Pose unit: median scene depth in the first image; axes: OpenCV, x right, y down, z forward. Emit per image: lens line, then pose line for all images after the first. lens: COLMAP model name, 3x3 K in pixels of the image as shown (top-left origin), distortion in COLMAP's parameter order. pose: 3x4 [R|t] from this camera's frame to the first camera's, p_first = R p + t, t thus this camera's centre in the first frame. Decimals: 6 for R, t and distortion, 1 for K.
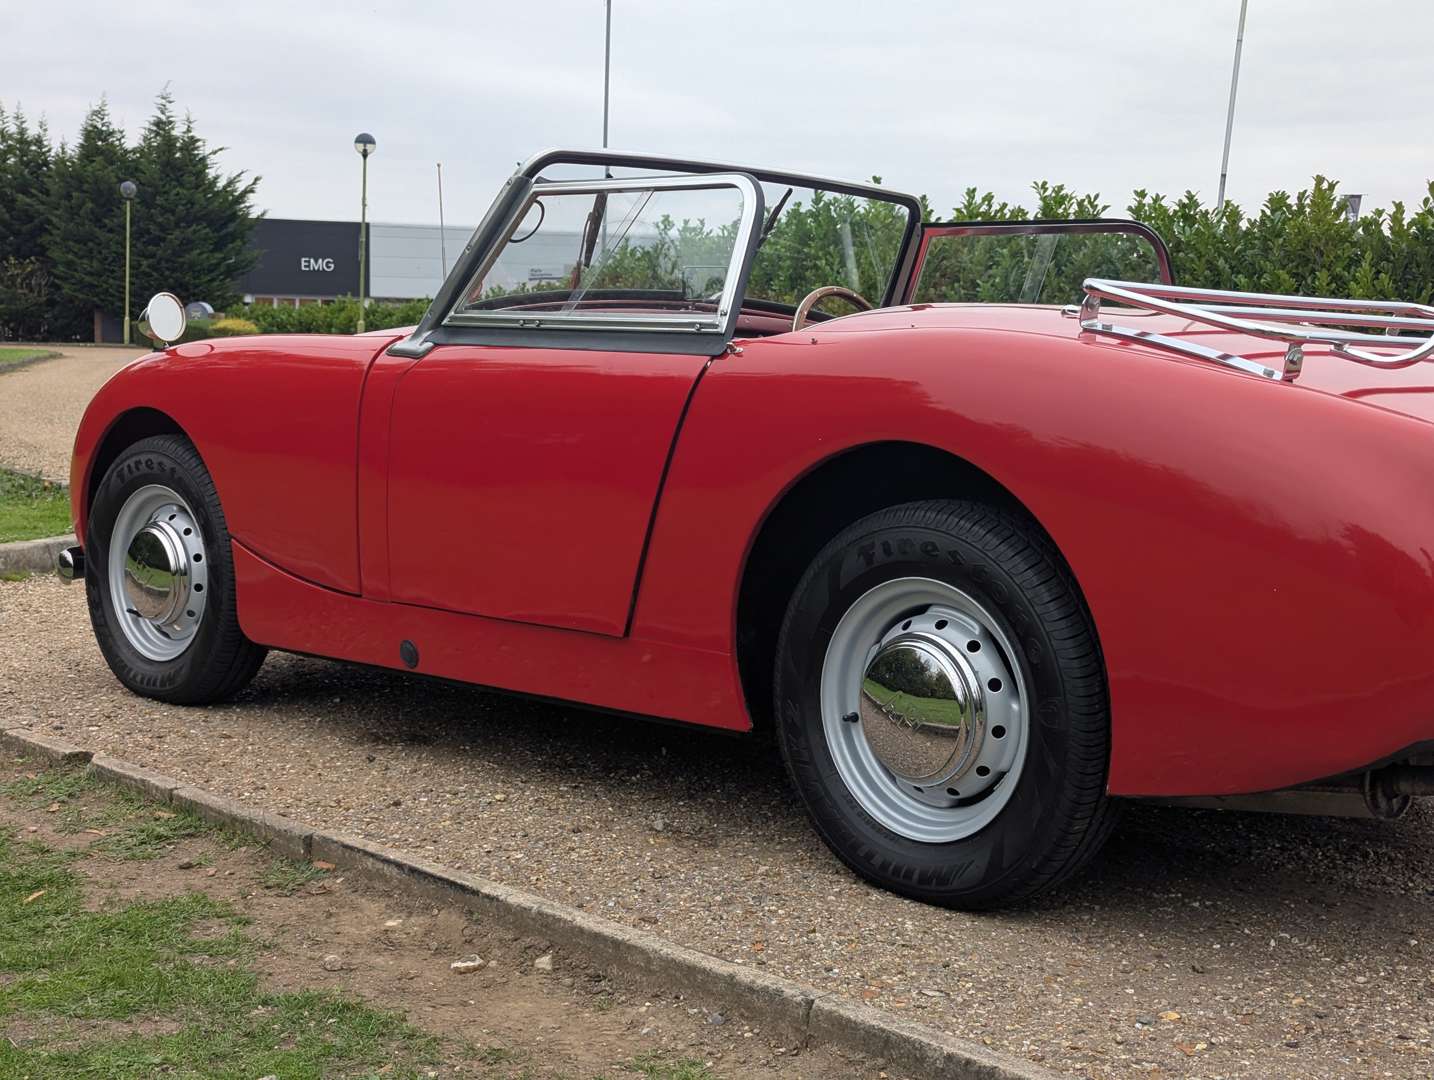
lens RADIAL K [[2000.3, 0, 694.4], [0, 2000.3, 488.0], [0, 0, 1]] dist [0.037206, 0.000000]
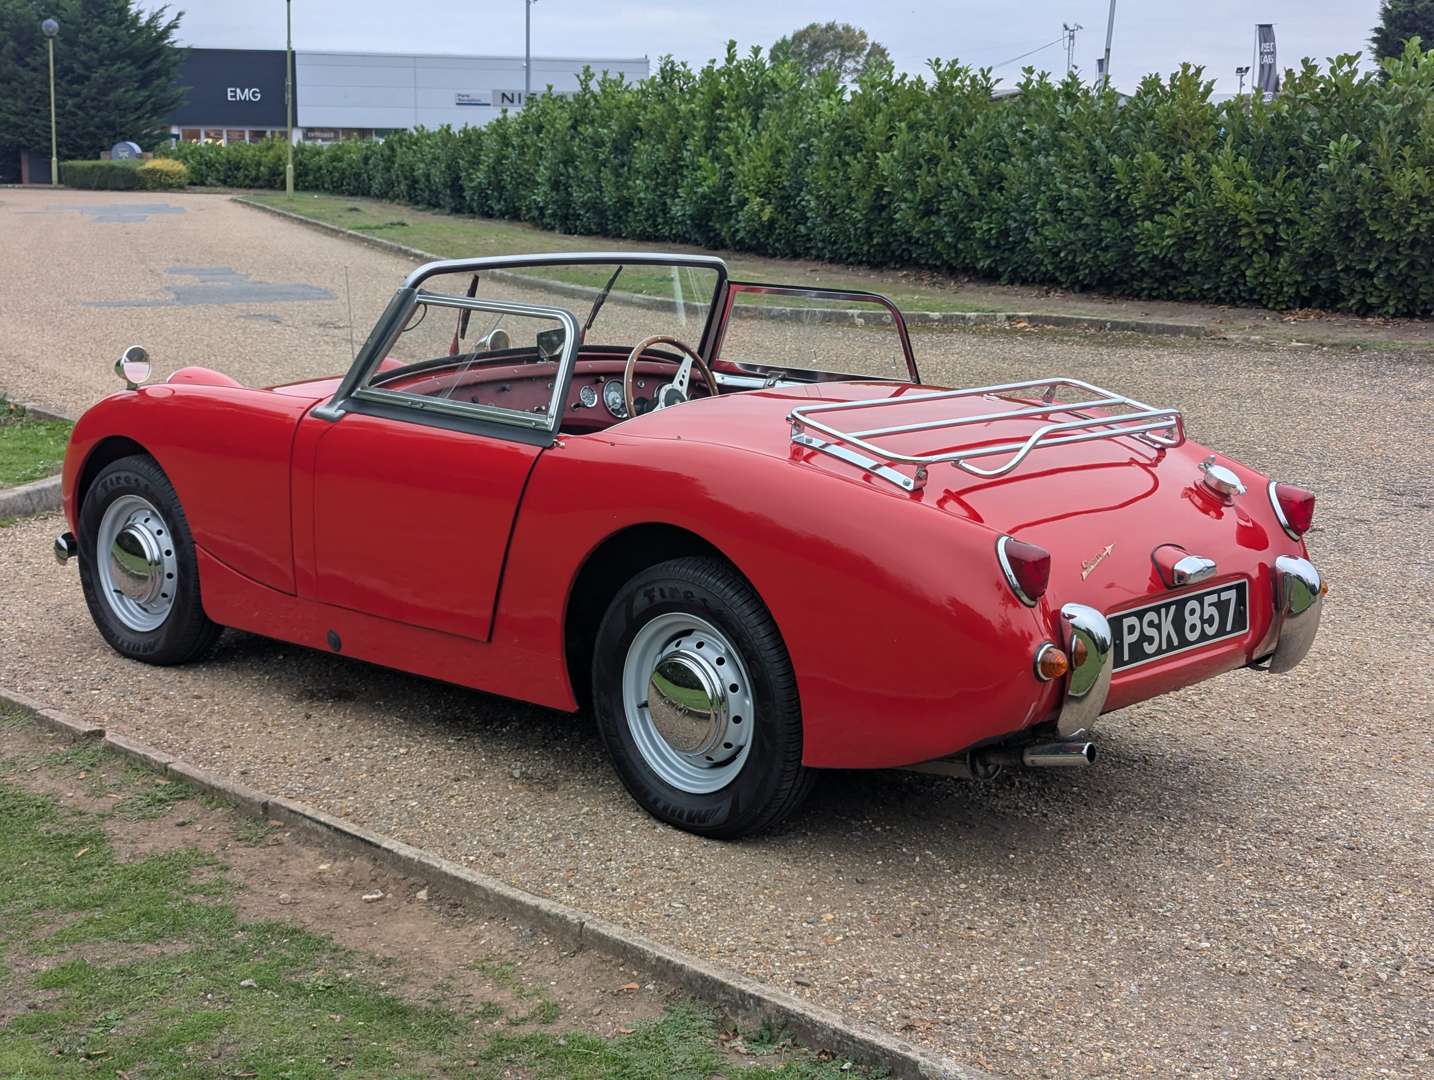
lens RADIAL K [[2000.3, 0, 686.7], [0, 2000.3, 456.4], [0, 0, 1]] dist [0.037206, 0.000000]
pose [[0.999478, -0.019245, 0.025935, 0.074377], [0.017278, 0.997103, 0.074069, -0.165332], [-0.027286, -0.073582, 0.996916, -0.408242]]
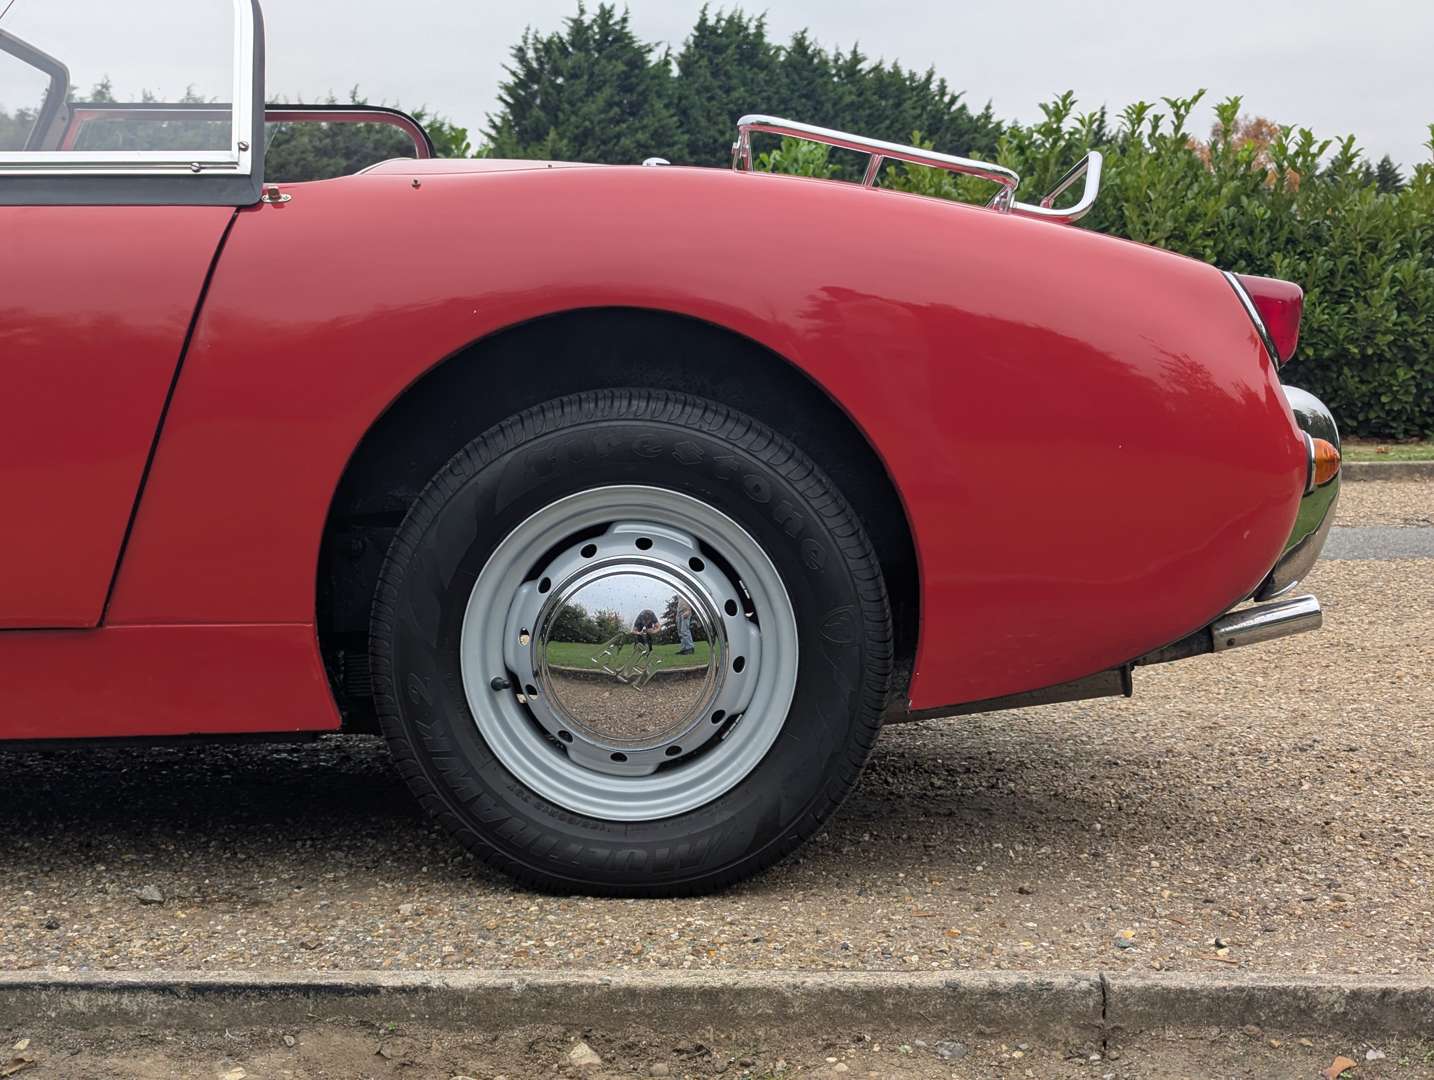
lens RADIAL K [[2000.3, 0, 717.1], [0, 2000.3, 548.7], [0, 0, 1]] dist [0.037206, 0.000000]
pose [[0.720257, -0.078668, 0.689232, -0.374281], [0.072875, 0.996632, 0.037598, 0.040378], [-0.689869, 0.023148, 0.723564, 0.387792]]
